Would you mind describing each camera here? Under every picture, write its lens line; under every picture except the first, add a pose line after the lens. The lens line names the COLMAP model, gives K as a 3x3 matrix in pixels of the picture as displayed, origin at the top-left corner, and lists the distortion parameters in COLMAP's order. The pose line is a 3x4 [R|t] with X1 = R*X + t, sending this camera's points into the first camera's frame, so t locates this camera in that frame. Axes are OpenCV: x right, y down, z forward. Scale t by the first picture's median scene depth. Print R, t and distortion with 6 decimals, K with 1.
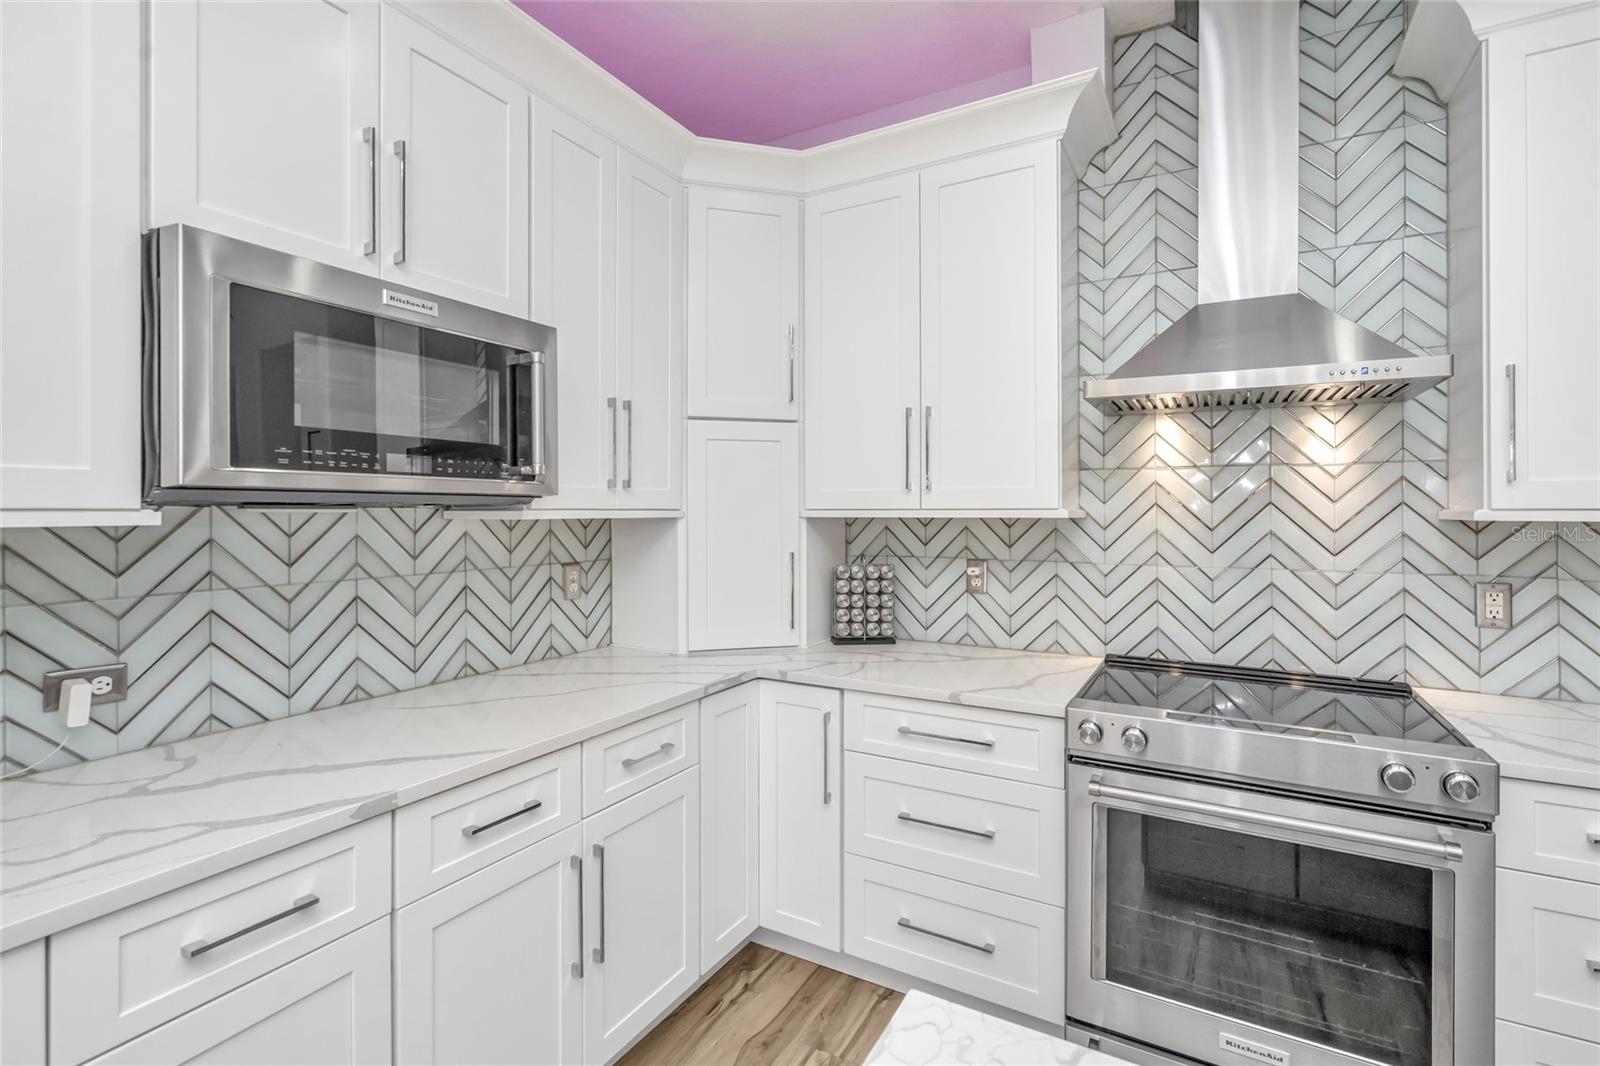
lens RADIAL K [[731.8, 0, 802.7], [0, 731.8, 509.1], [0, 0, 1]] dist [-0.002450, 0.000196]
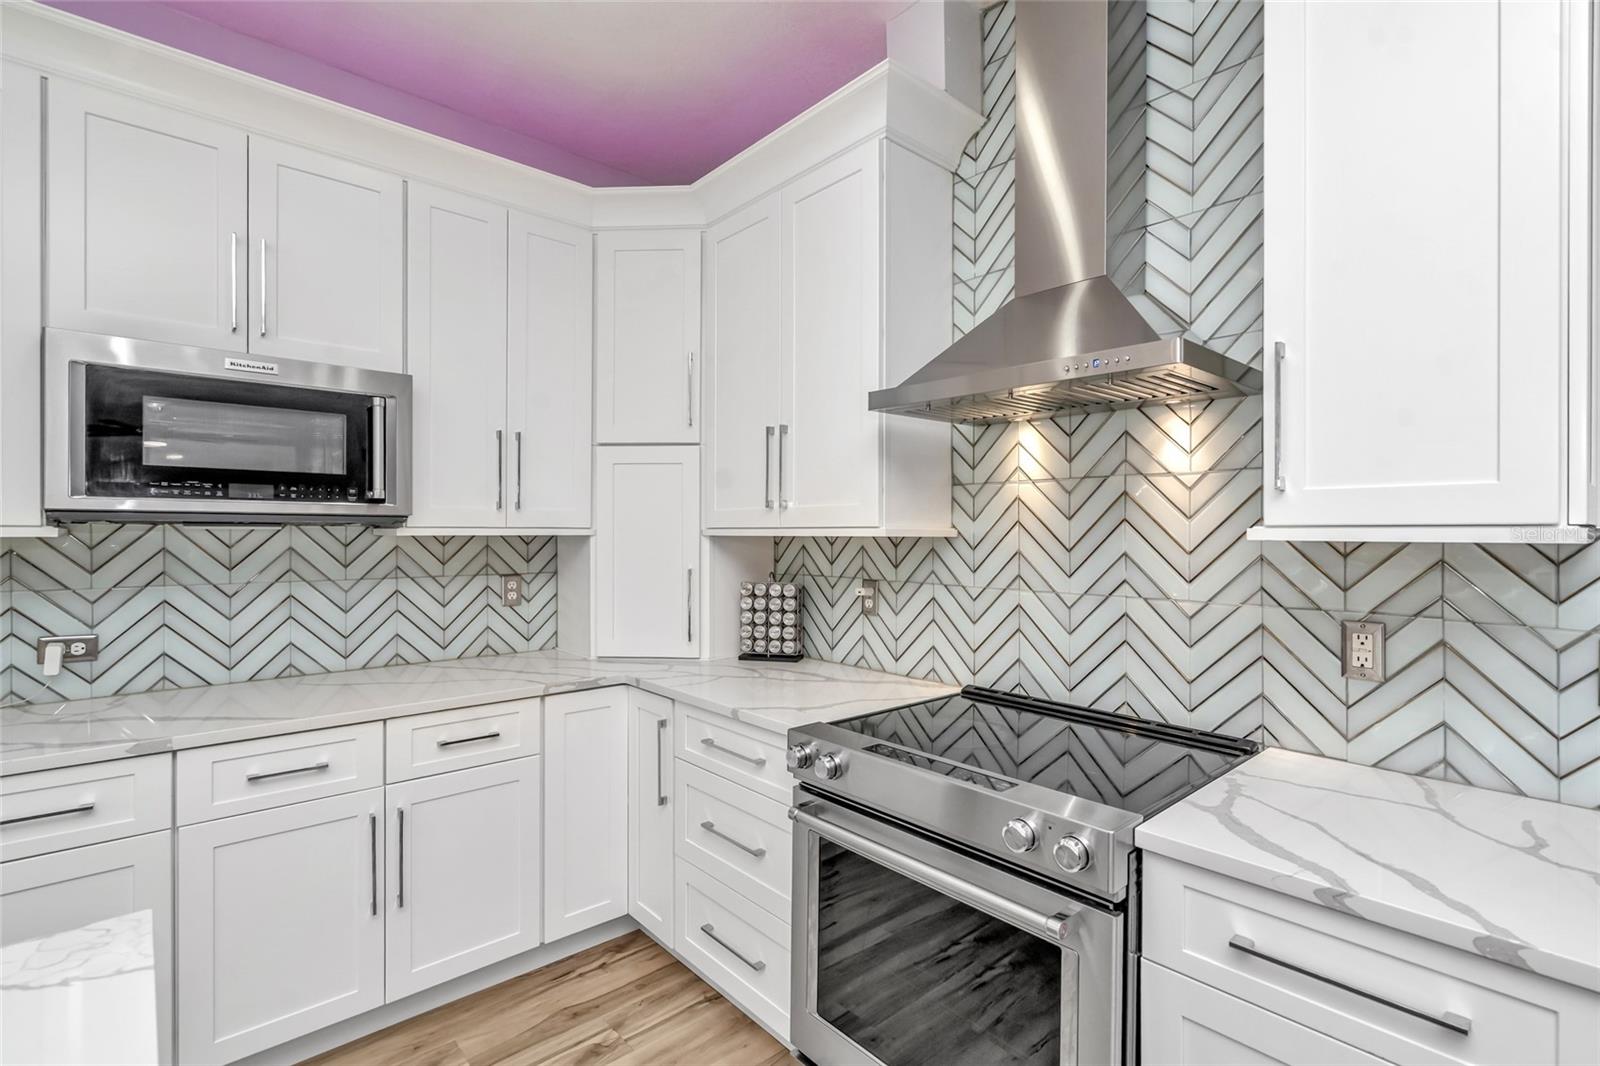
lens RADIAL K [[736.4, 0, 804.8], [0, 736.4, 534.6], [0, 0, 1]] dist [-0.002713, 0.000182]
pose [[0.947056, 0.003079, -0.321055, 0.591080], [-0.001314, 0.999983, 0.005714, 0.004597], [0.321067, -0.004990, 0.947043, 0.063924]]
